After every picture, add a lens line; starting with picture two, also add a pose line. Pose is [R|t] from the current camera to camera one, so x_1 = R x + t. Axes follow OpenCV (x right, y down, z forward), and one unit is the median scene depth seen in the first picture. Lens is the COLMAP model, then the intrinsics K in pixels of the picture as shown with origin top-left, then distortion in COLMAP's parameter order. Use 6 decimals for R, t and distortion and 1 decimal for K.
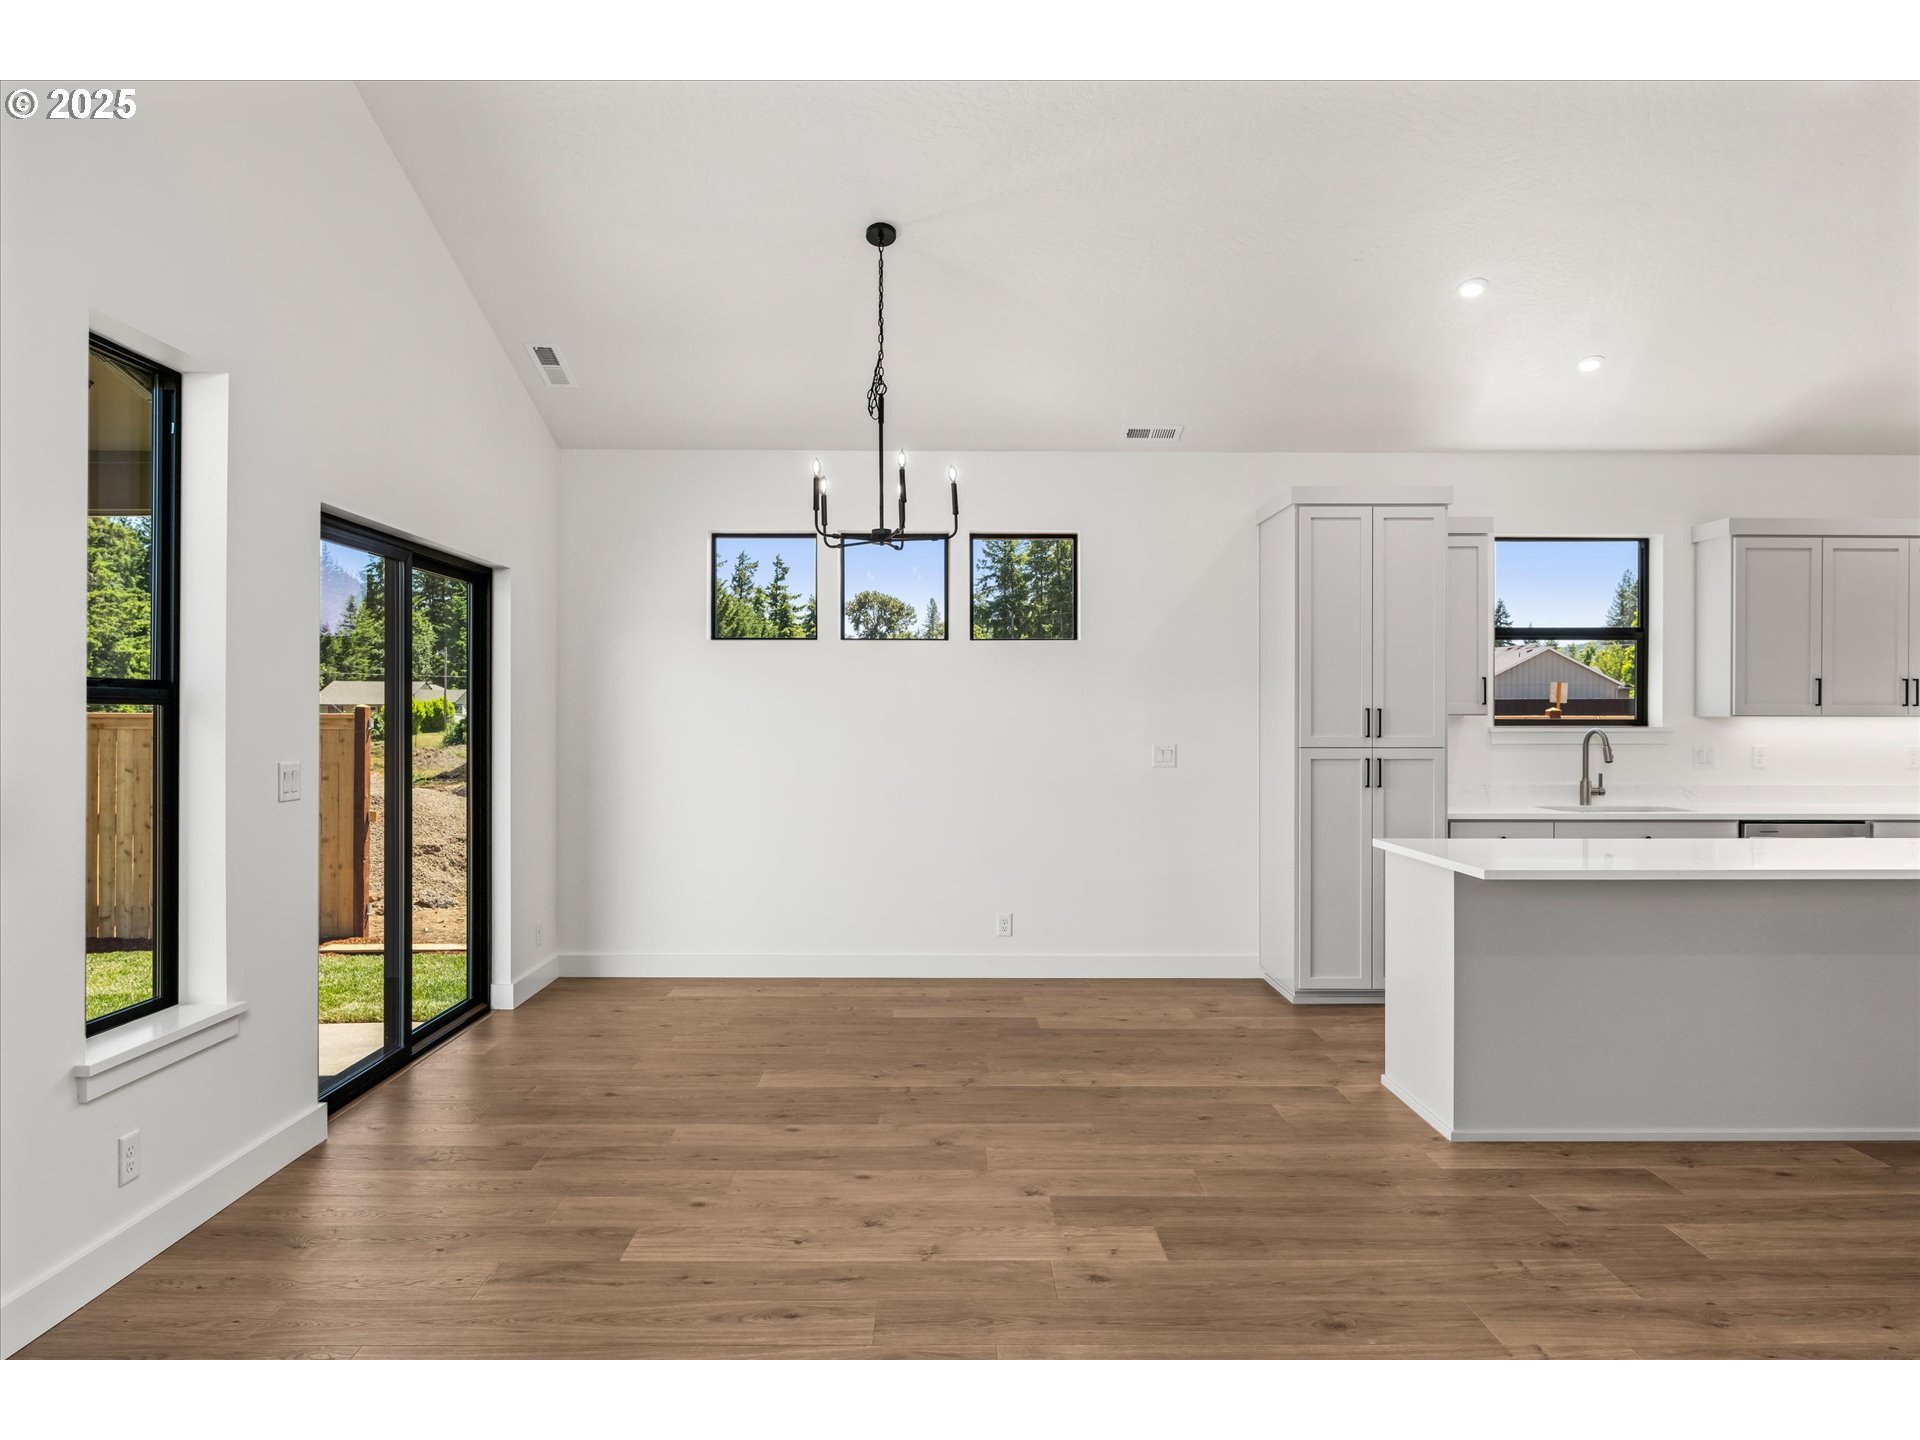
lens RADIAL K [[1261.3, 0, 950.1], [0, 1261.3, 713.0], [0, 0, 1]] dist [-0.002058, -0.002726]
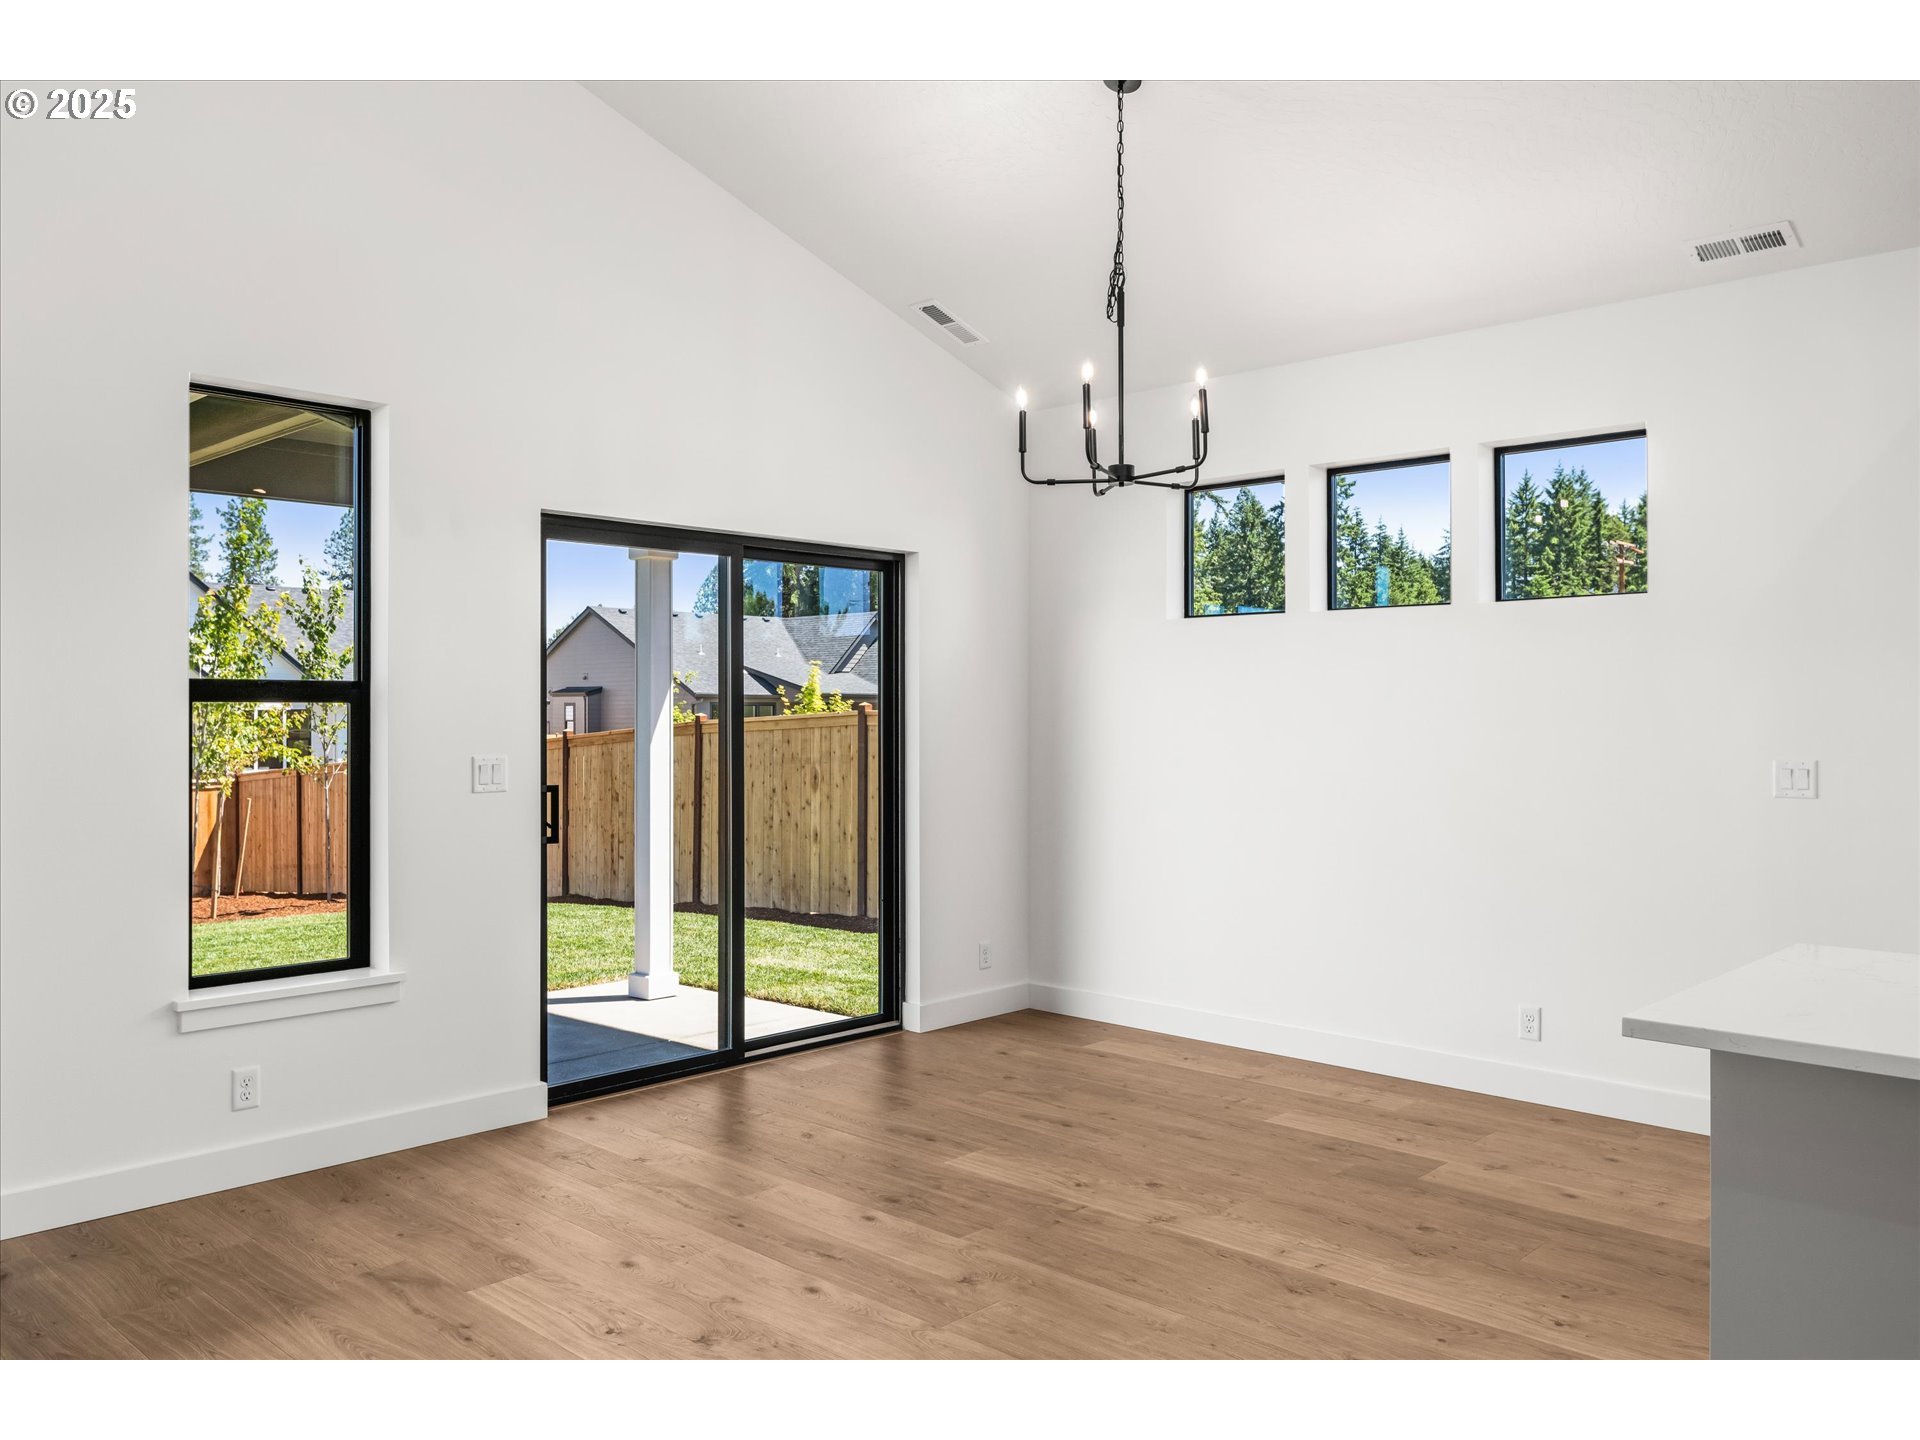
lens RADIAL K [[1454.7, 0, 963.6], [0, 1454.7, 715.0], [0, 0, 1]] dist [-0.003974, 0.005030]
pose [[0.718497, -0.000013, -0.695530, 0.618147], [0.002109, 0.999995, 0.002160, 0.002215], [0.695527, -0.003019, 0.718494, 0.391622]]
